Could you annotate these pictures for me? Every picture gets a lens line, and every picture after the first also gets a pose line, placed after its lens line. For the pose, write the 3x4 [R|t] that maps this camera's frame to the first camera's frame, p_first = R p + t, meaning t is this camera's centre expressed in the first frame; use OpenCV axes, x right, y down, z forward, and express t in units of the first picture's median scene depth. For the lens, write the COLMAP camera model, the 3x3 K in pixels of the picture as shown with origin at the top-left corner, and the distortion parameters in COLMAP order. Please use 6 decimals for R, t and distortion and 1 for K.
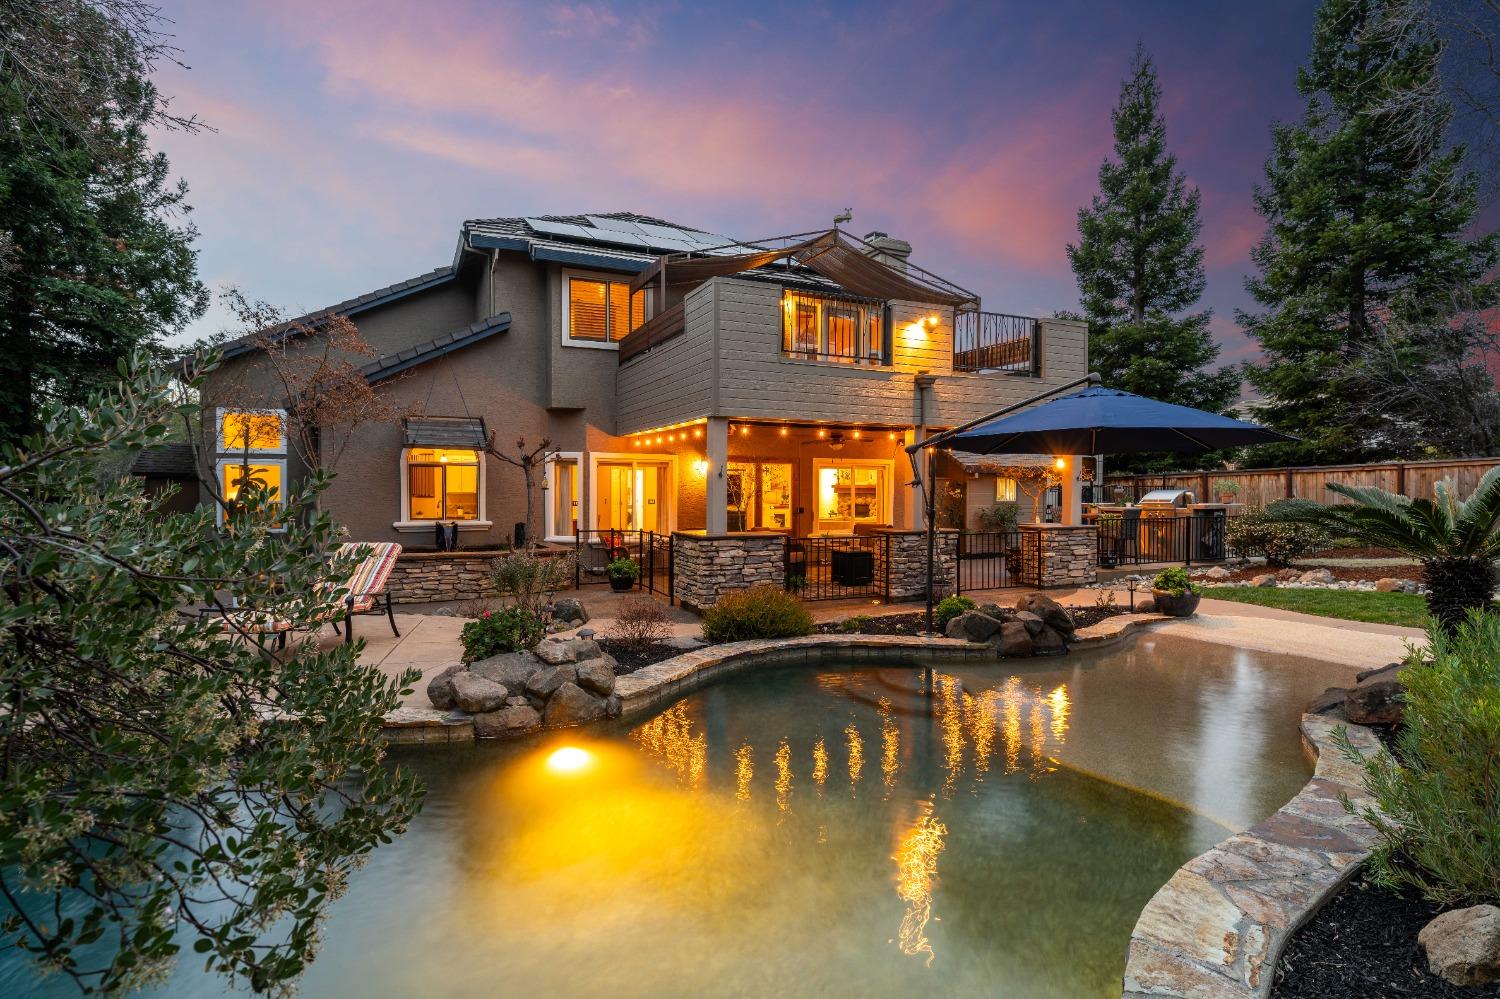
lens RADIAL K [[777.3, 0, 752.1], [0, 777.3, 496.6], [0, 0, 1]] dist [-0.000274, 0.000189]
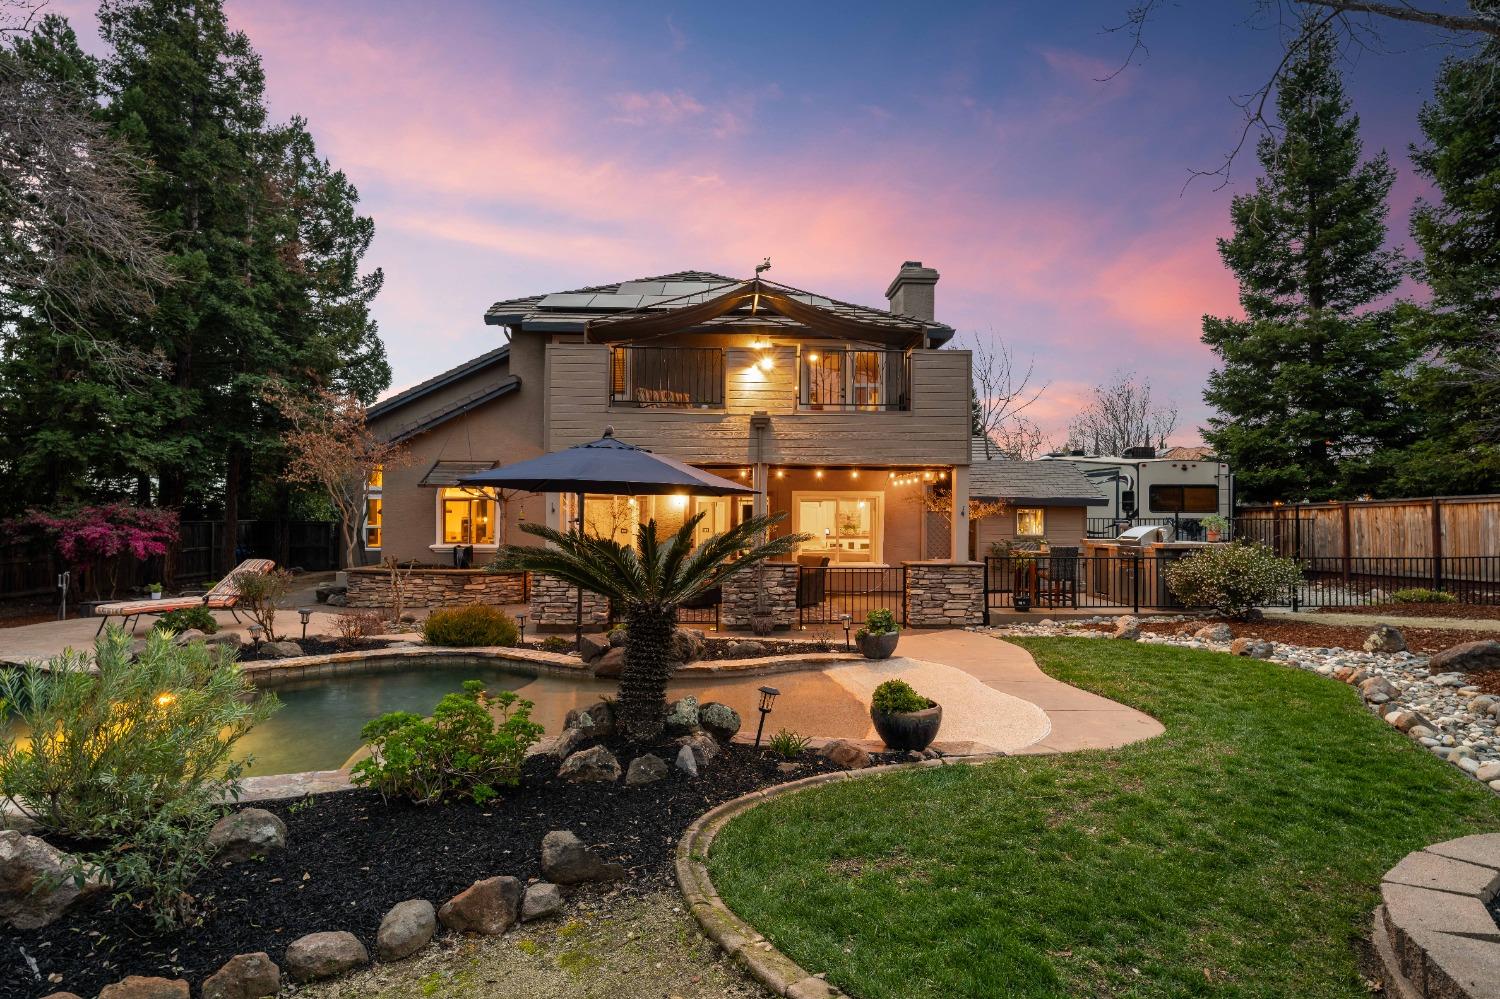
lens RADIAL K [[777.3, 0, 752.1], [0, 777.3, 496.6], [0, 0, 1]] dist [-0.000274, 0.000189]
pose [[0.922702, -0.003476, -0.385498, 0.498411], [-0.008895, 0.999501, -0.030304, -0.011356], [0.385411, 0.031391, 0.922211, 0.022259]]
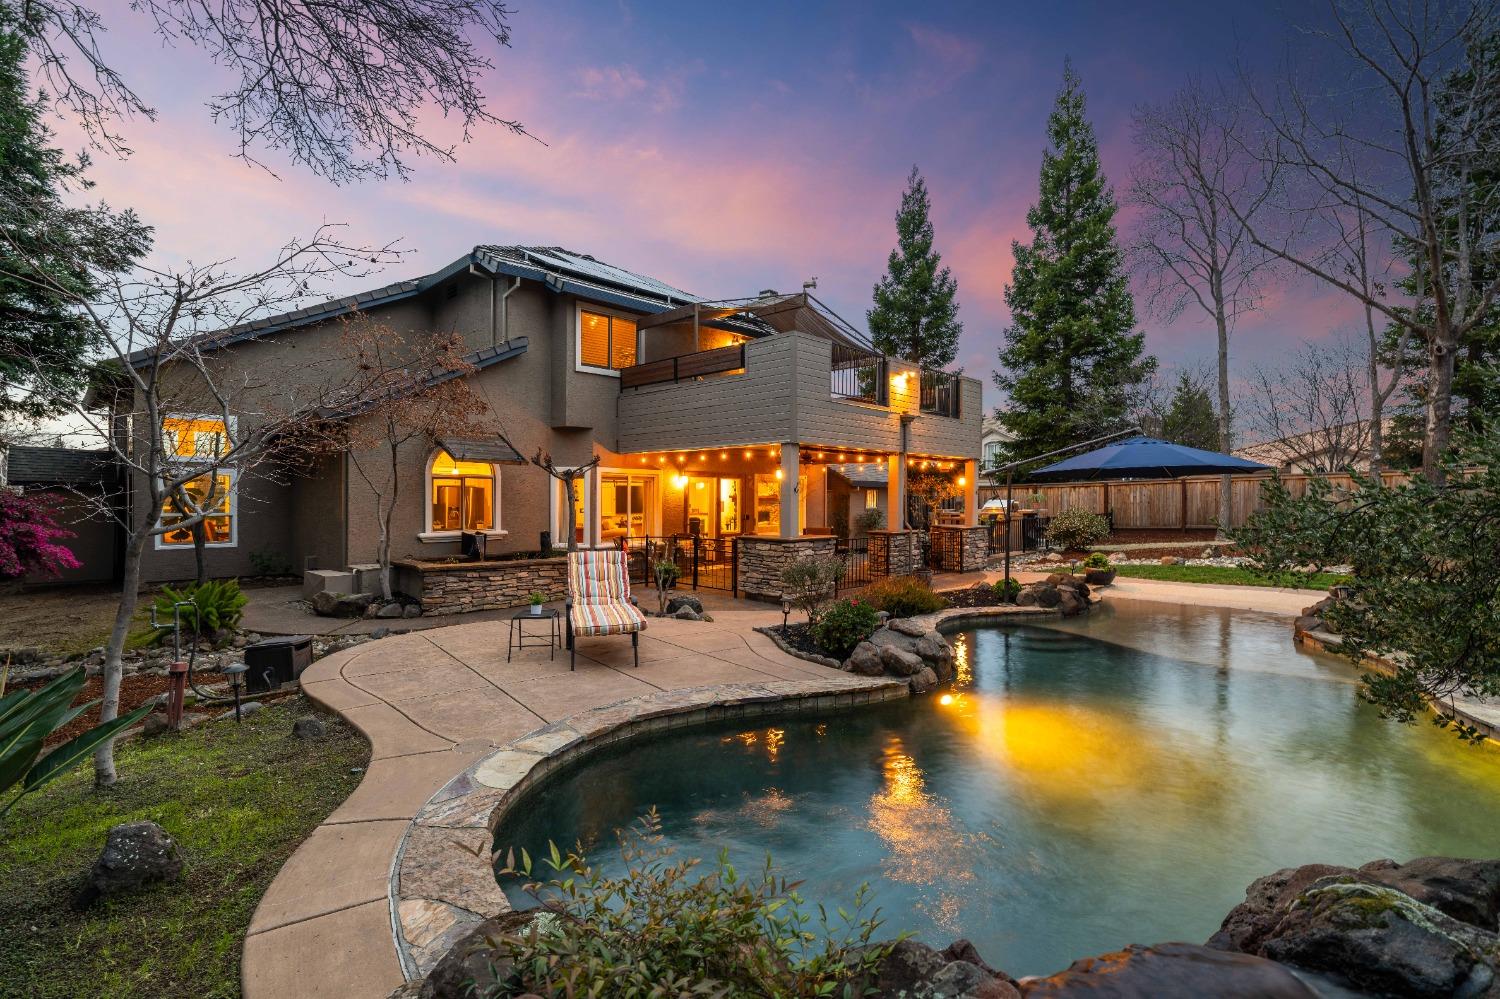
lens RADIAL K [[683.7, 0, 750.0], [0, 683.7, 499.5], [0, 0, 1]] dist [0.013361, -0.011765]
pose [[0.932738, -0.001596, 0.360552, -0.363707], [0.003648, 0.999981, -0.005012, -0.005165], [-0.360537, 0.005990, 0.932726, 0.003915]]
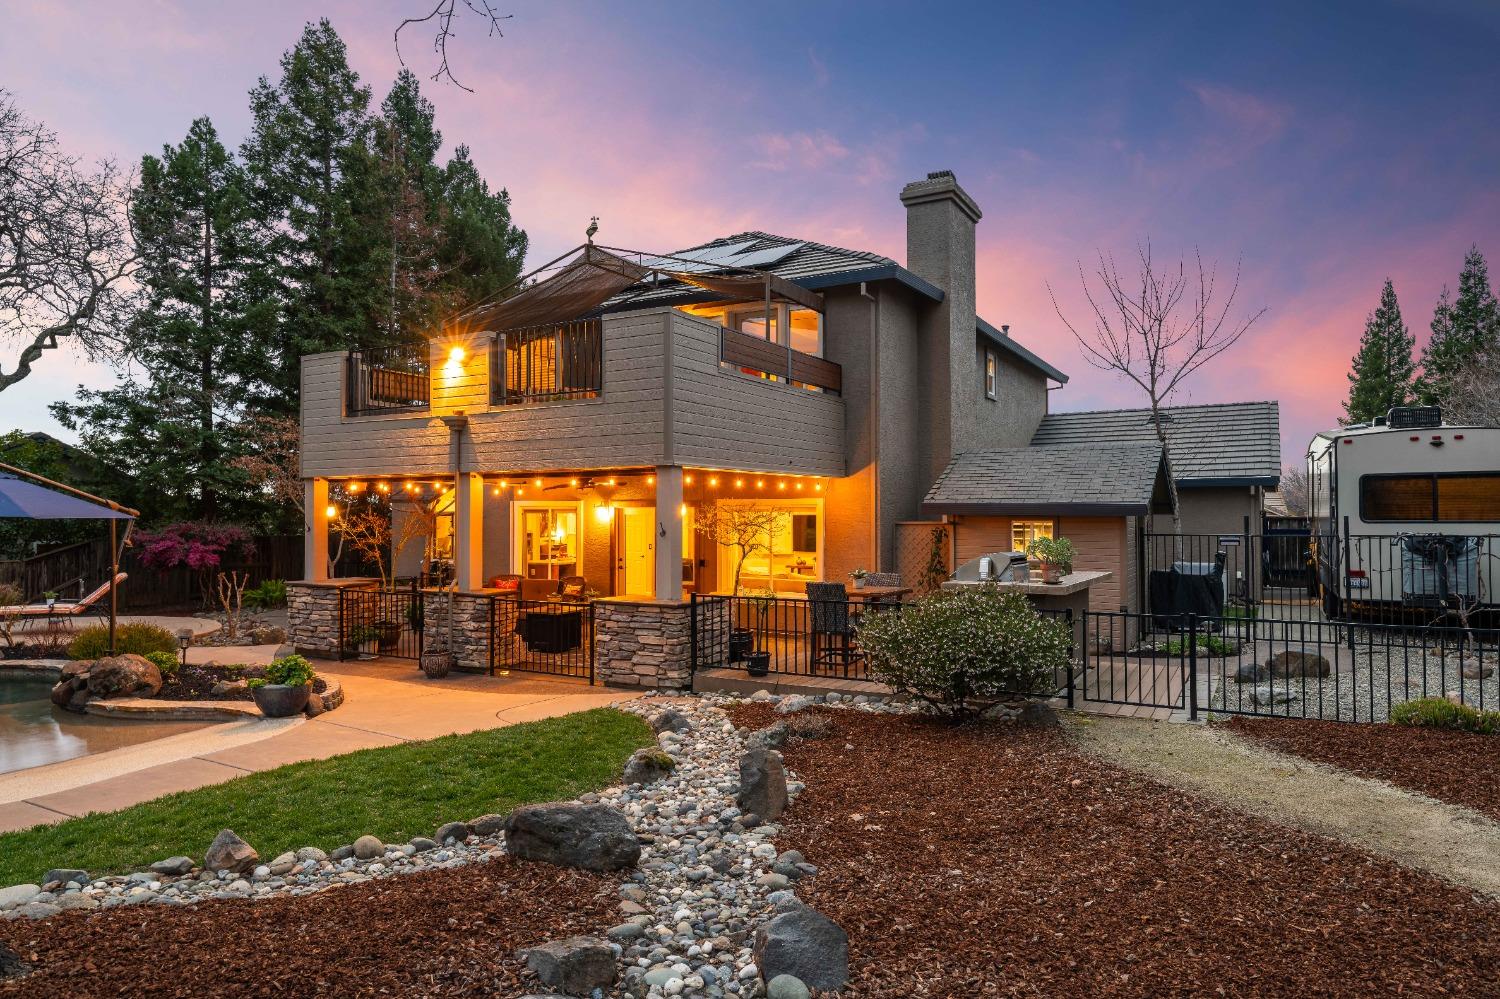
lens RADIAL K [[909.5, 0, 750.0], [0, 909.5, 499.5], [0, 0, 1]] dist [-0.002416, -0.000313]
pose [[0.585429, -0.017159, -0.810542, 1.015265], [-0.004963, 0.999681, -0.024748, -0.030073], [0.810709, 0.018510, 0.585157, 0.537962]]
